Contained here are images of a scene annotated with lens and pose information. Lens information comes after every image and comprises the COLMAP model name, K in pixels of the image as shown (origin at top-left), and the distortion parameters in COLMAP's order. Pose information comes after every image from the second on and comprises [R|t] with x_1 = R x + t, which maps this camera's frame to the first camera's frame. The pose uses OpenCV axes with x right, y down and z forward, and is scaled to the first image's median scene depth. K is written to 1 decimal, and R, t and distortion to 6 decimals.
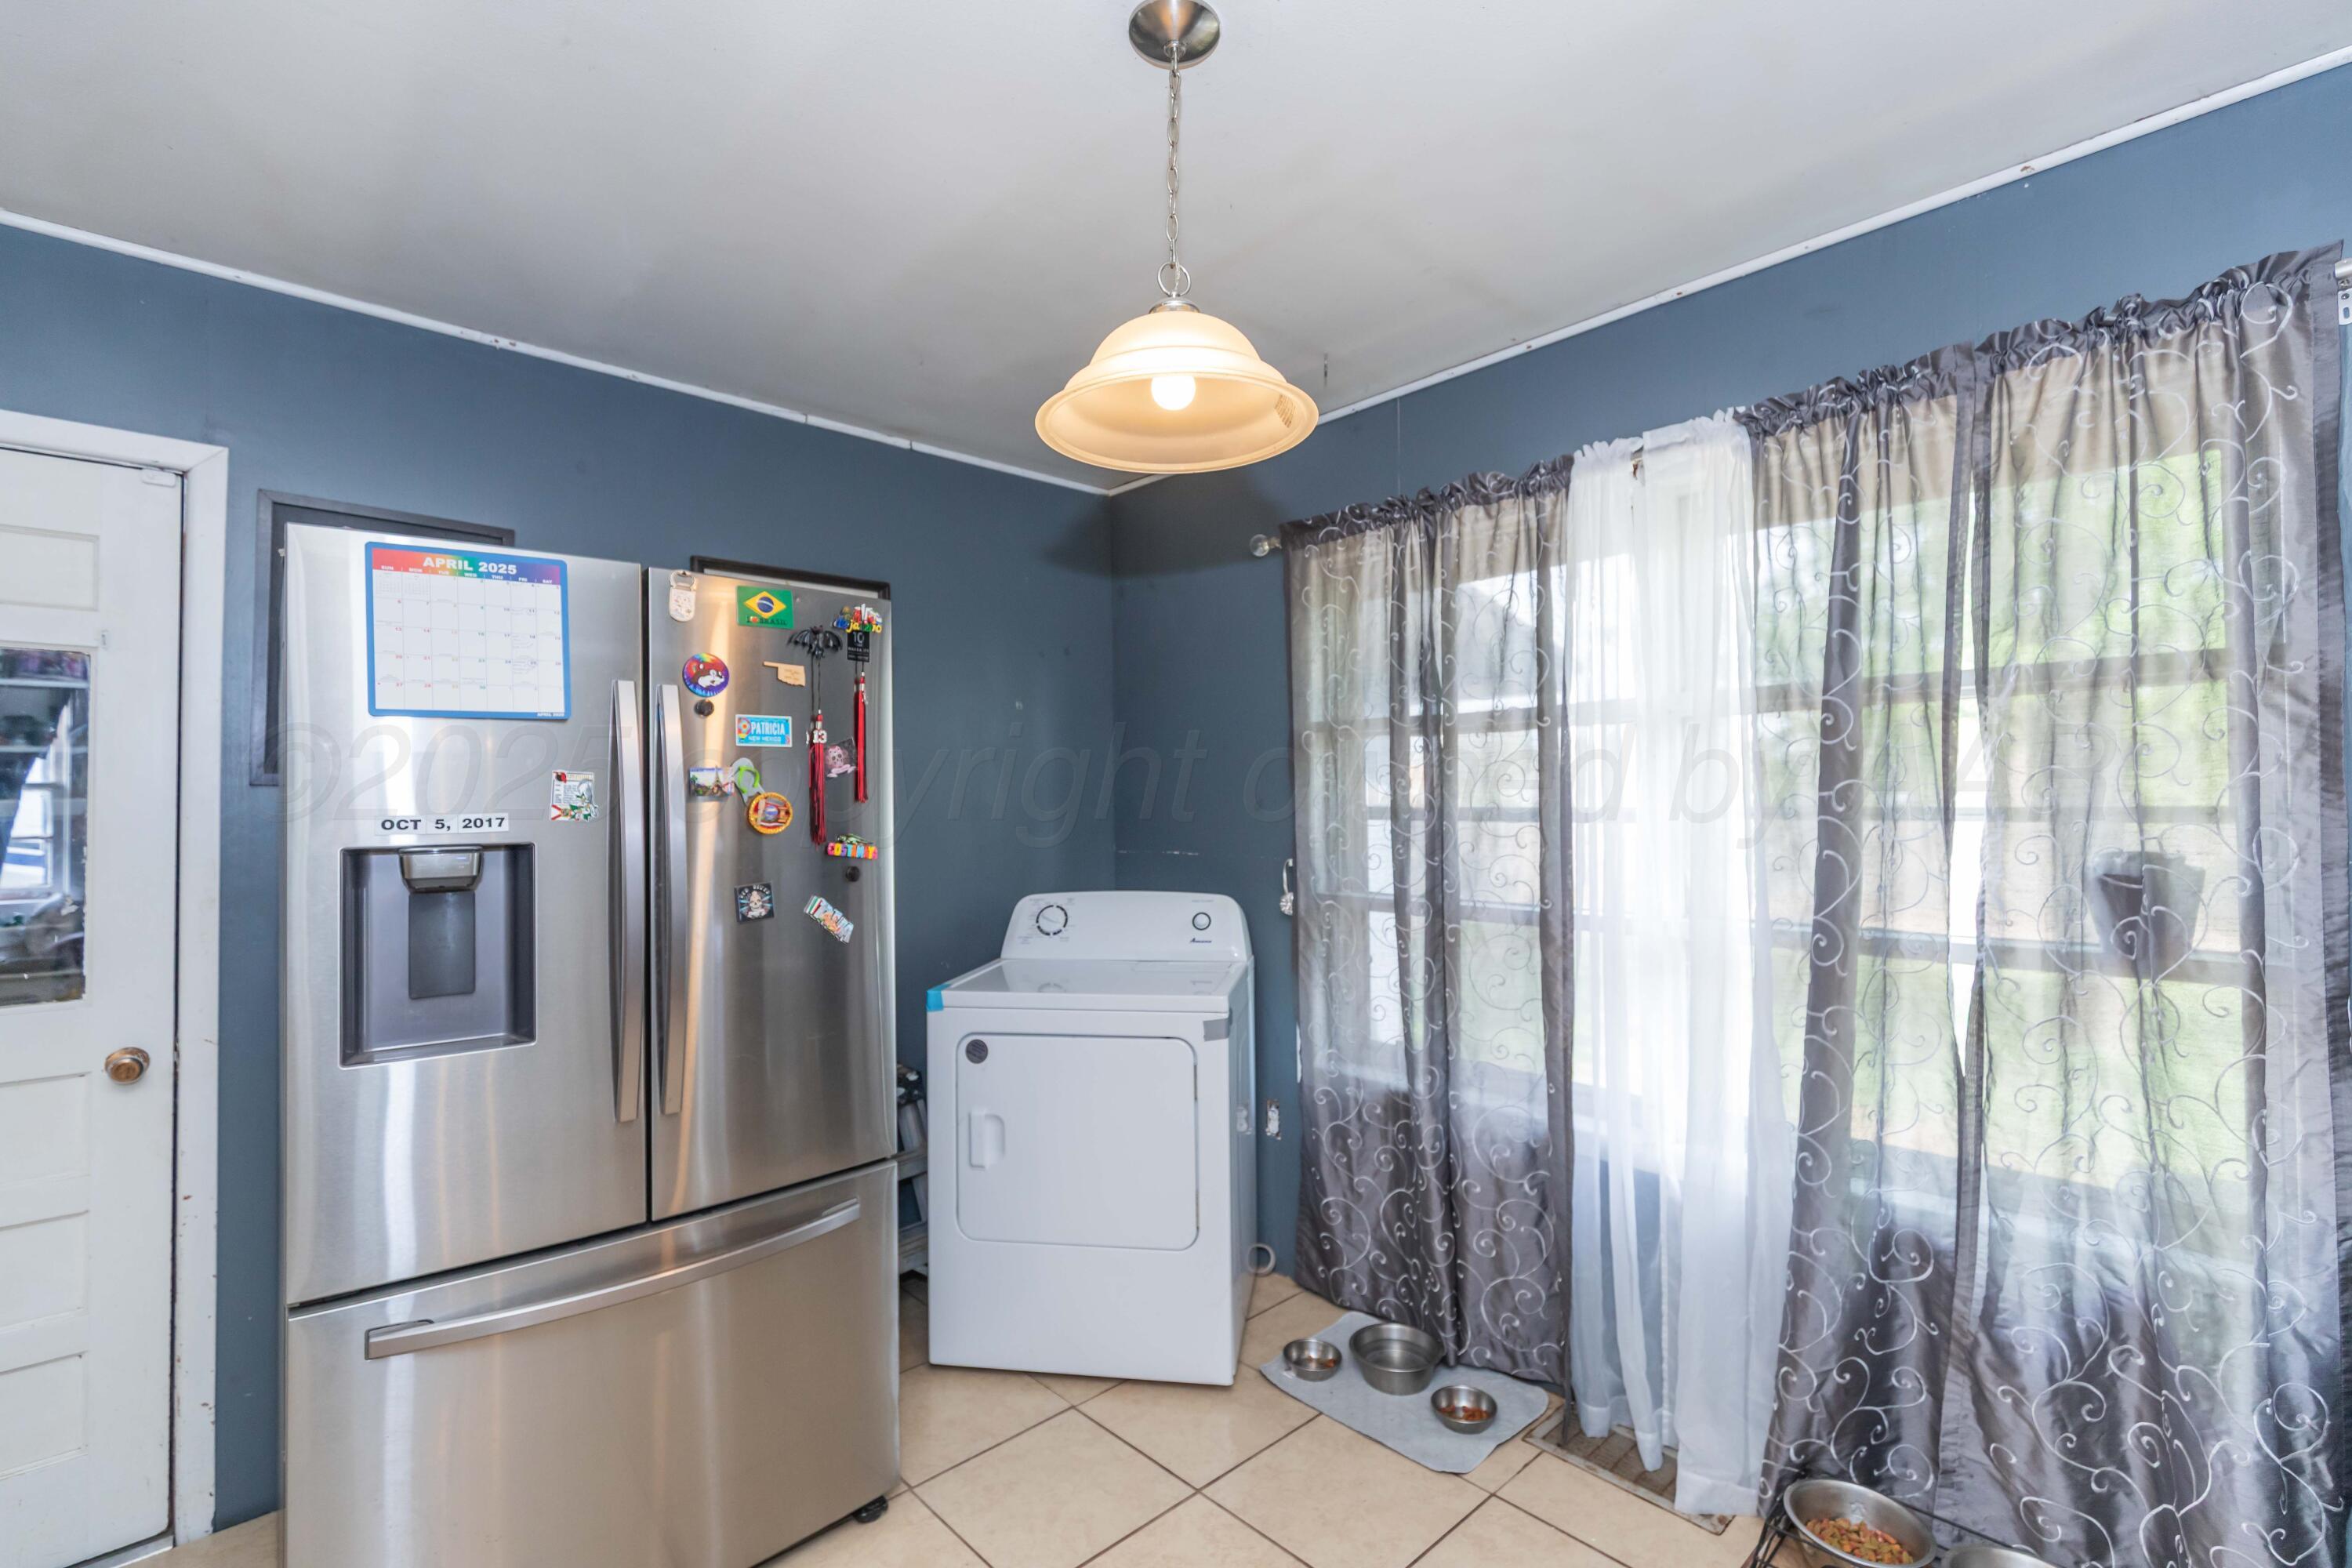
lens RADIAL K [[1067.2, 0, 1167.4], [0, 1067.2, 801.2], [0, 0, 1]] dist [0.016979, -0.005477]
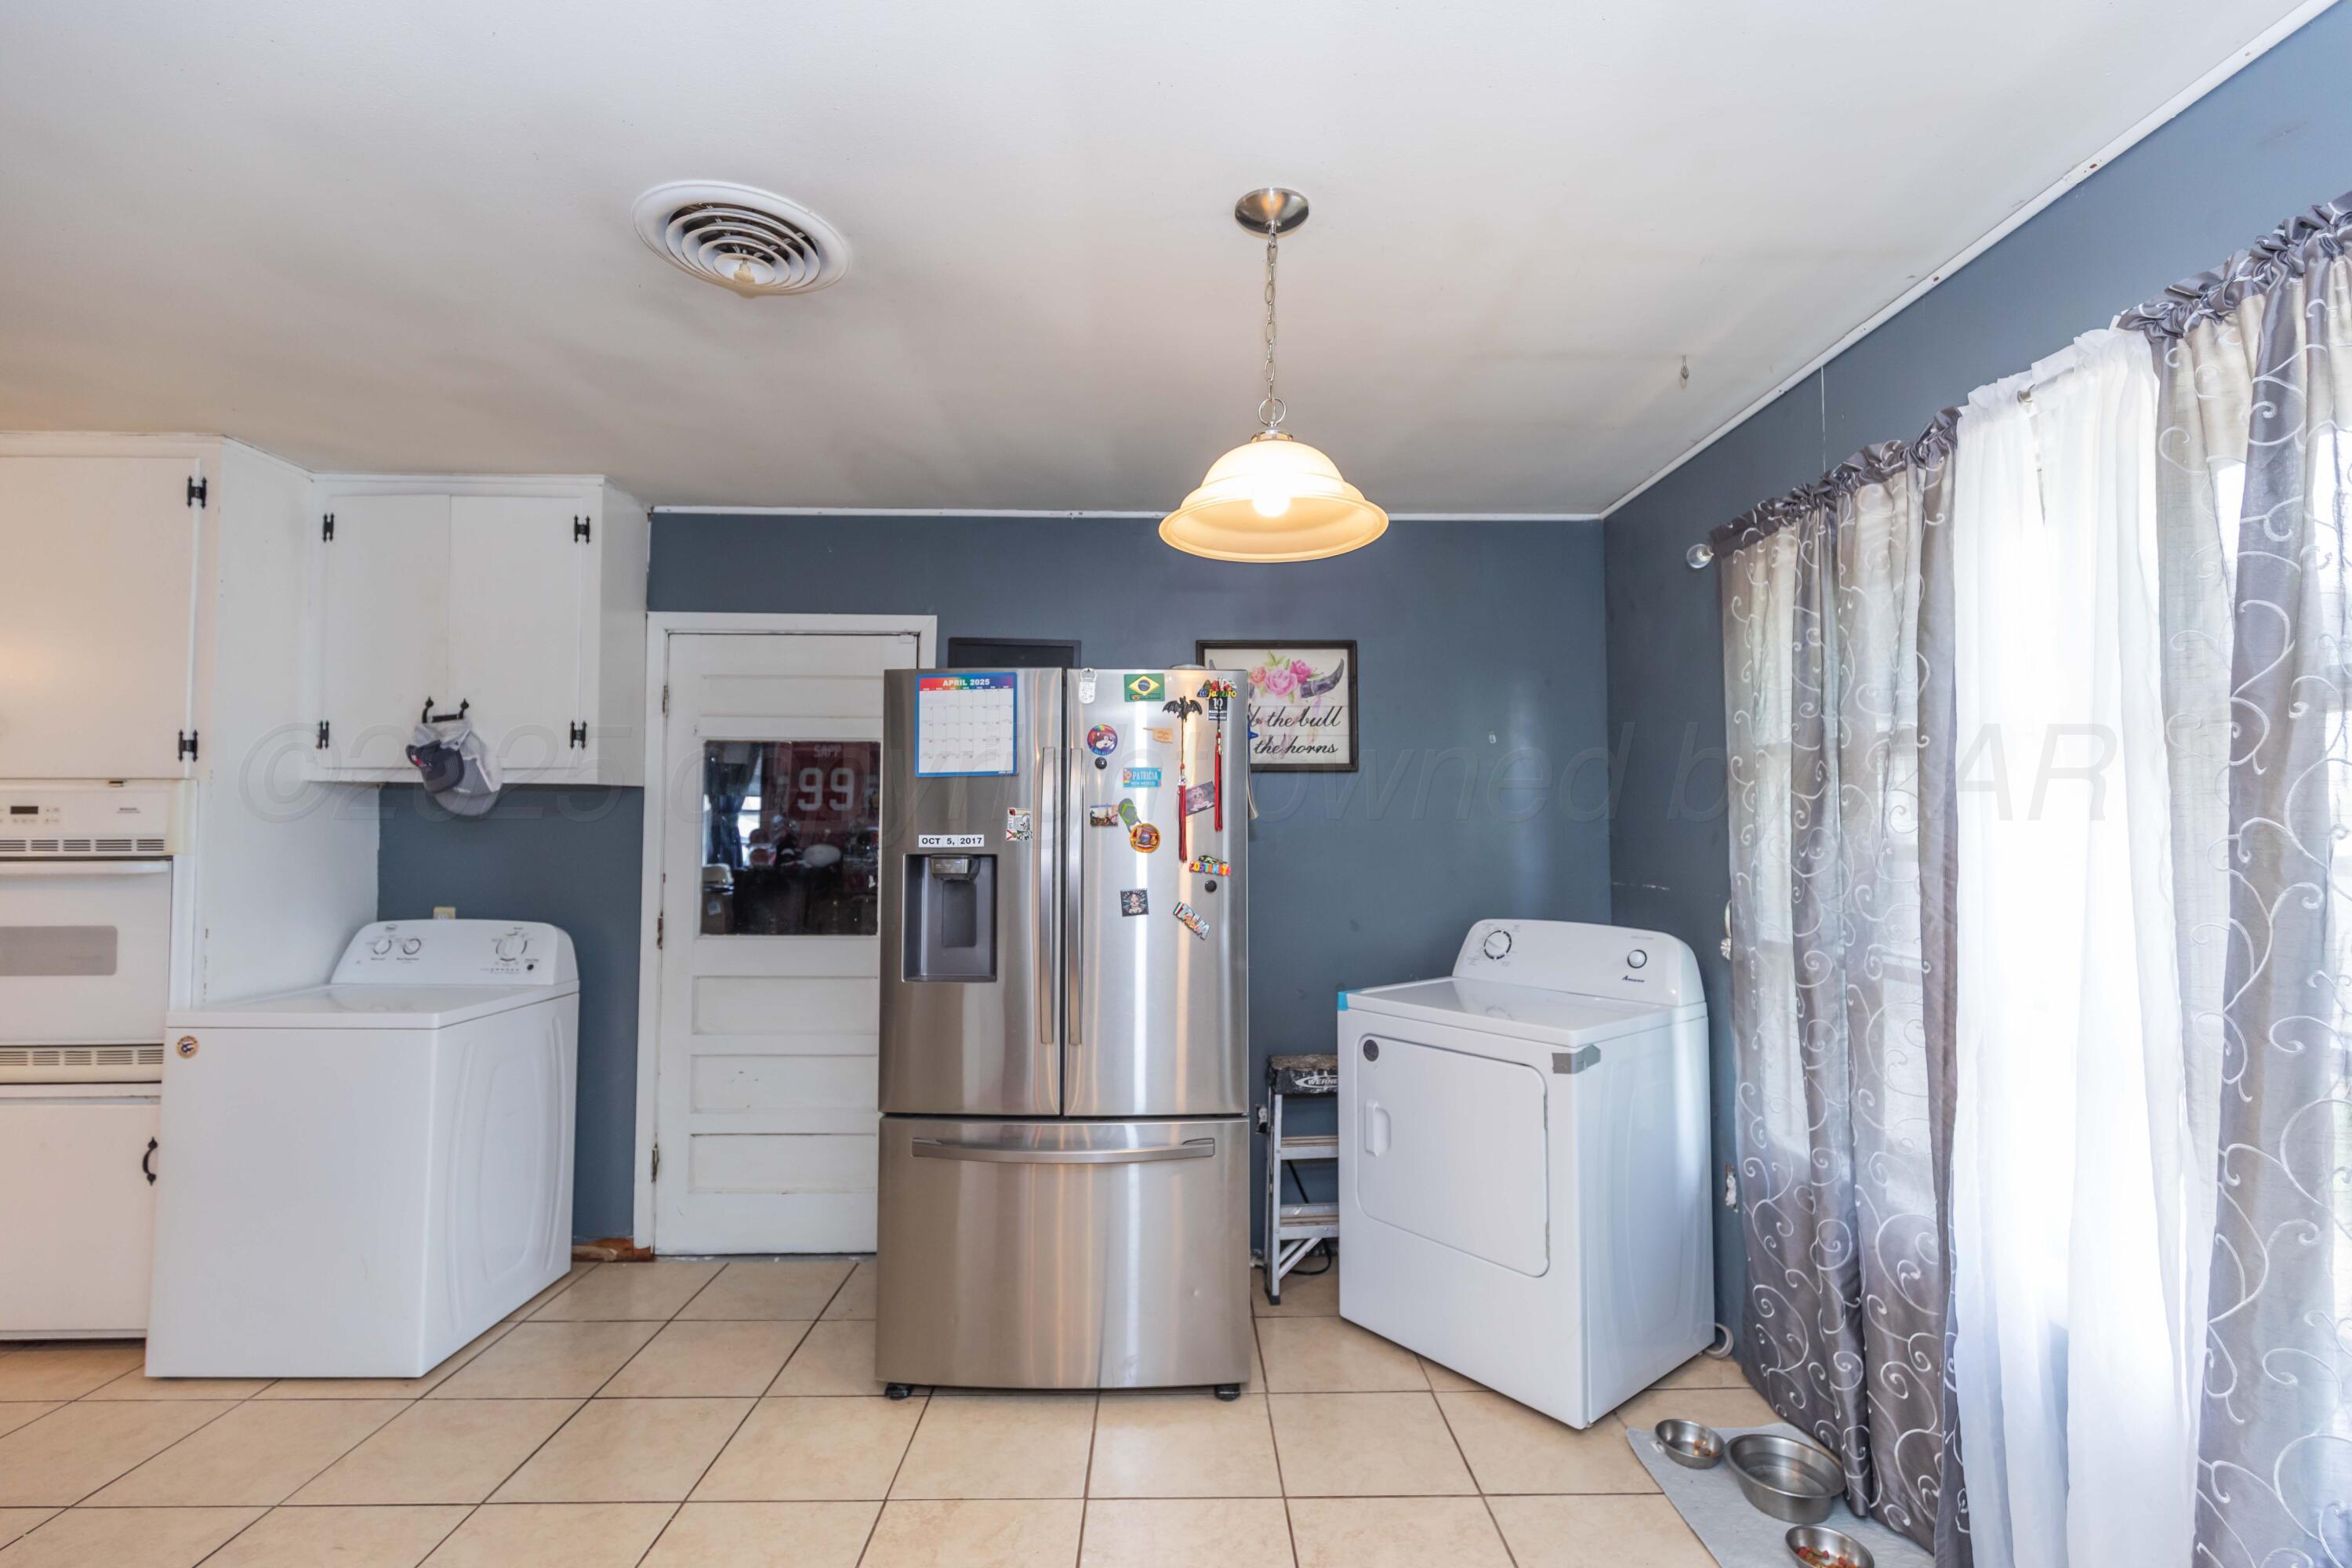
lens RADIAL K [[1085.4, 0, 1181.9], [0, 1085.4, 809.6], [0, 0, 1]] dist [0.019265, -0.008706]
pose [[0.736385, 0.000325, -0.676563, 0.465670], [-0.008671, 0.999922, -0.008957, -0.010191], [0.676507, 0.012462, 0.736331, 0.010005]]
